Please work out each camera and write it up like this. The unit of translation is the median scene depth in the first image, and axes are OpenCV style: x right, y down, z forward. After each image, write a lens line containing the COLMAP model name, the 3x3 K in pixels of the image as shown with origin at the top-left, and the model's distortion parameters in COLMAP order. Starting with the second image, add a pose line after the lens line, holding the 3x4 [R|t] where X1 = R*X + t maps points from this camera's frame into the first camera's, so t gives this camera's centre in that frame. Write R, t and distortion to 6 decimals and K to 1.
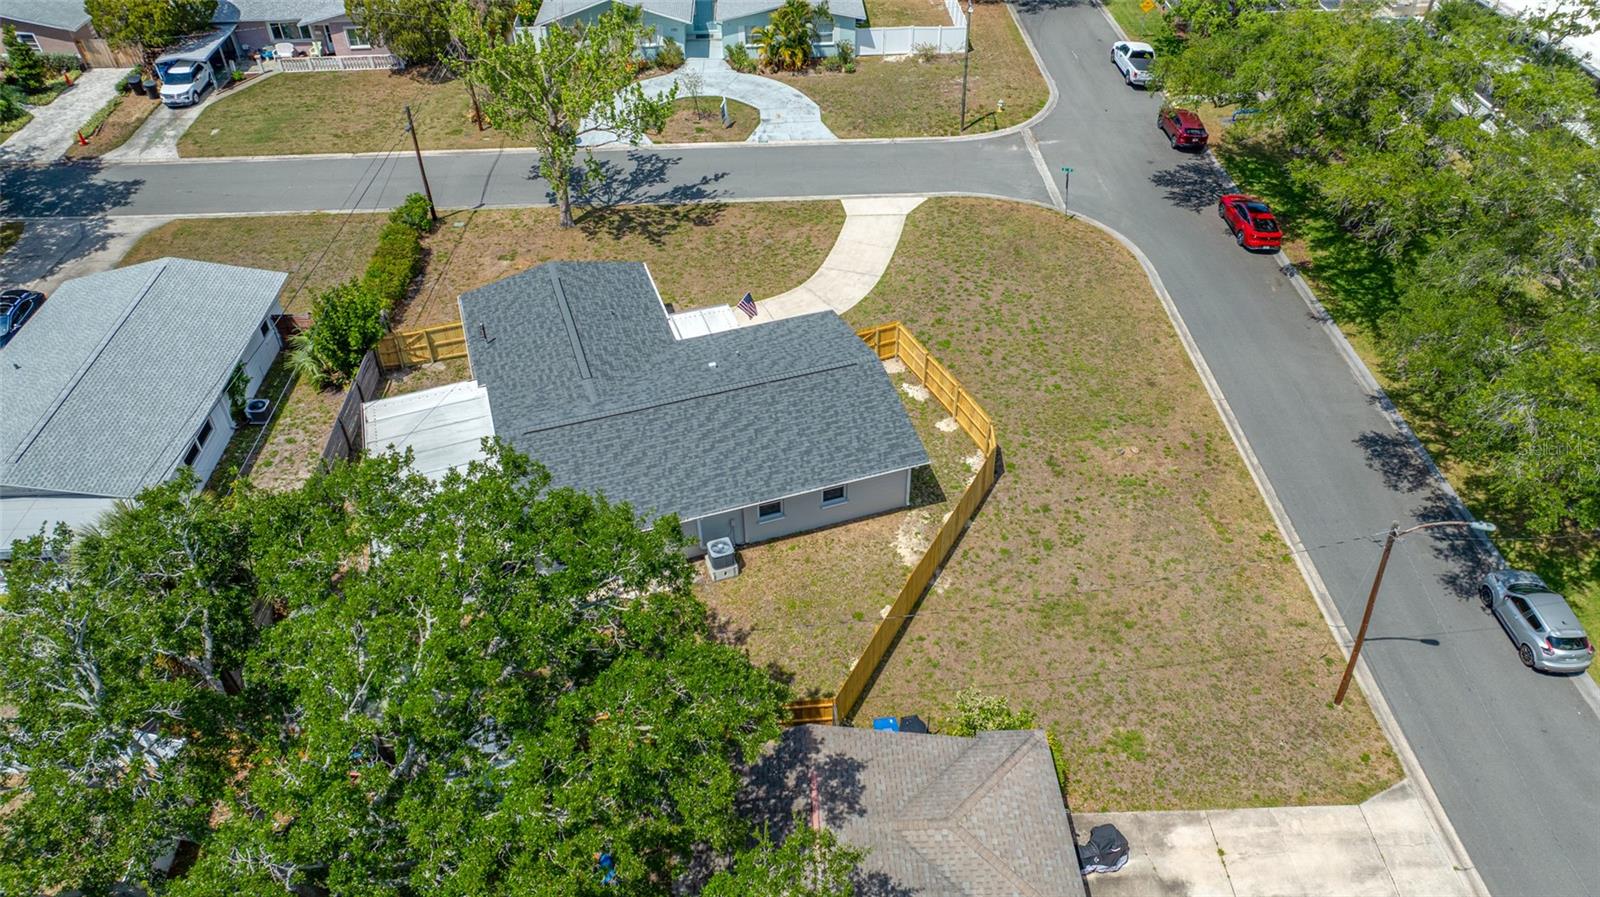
lens RADIAL K [[1121.4, 0, 805.6], [0, 1121.4, 449.6], [0, 0, 1]] dist [-0.020403, 0.004856]
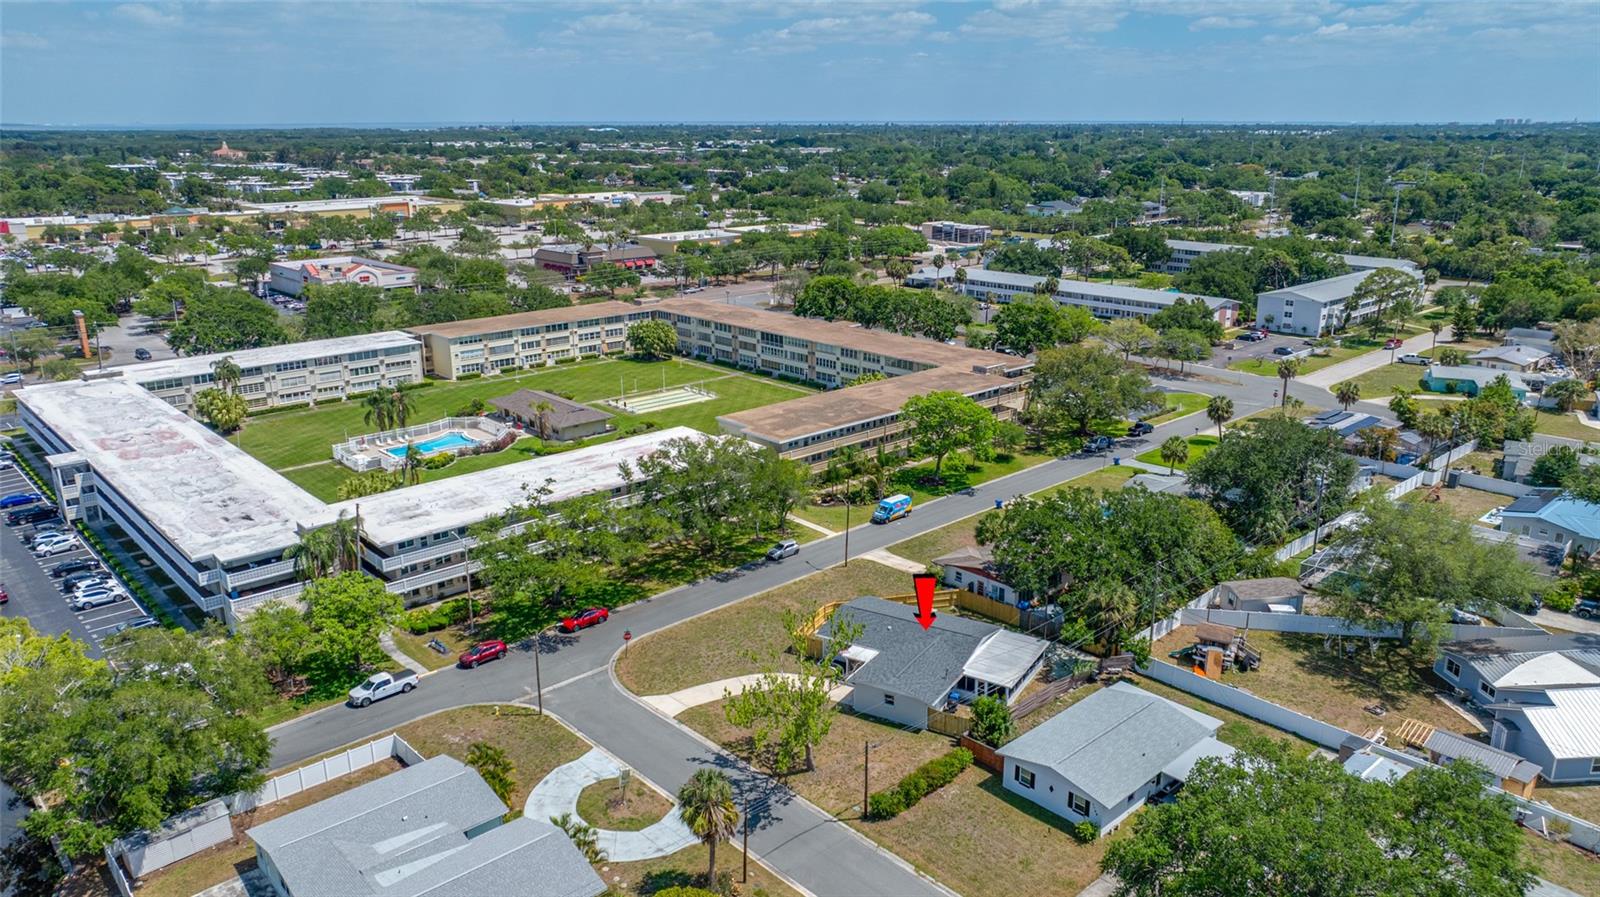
lens RADIAL K [[1121.4, 0, 805.6], [0, 1121.4, 449.6], [0, 0, 1]] dist [-0.020403, 0.004856]
pose [[-0.650348, -0.203351, 0.731913, -1.168656], [0.498324, 0.613005, 0.613105, -1.330134], [-0.573342, 0.763461, -0.297332, 1.081122]]
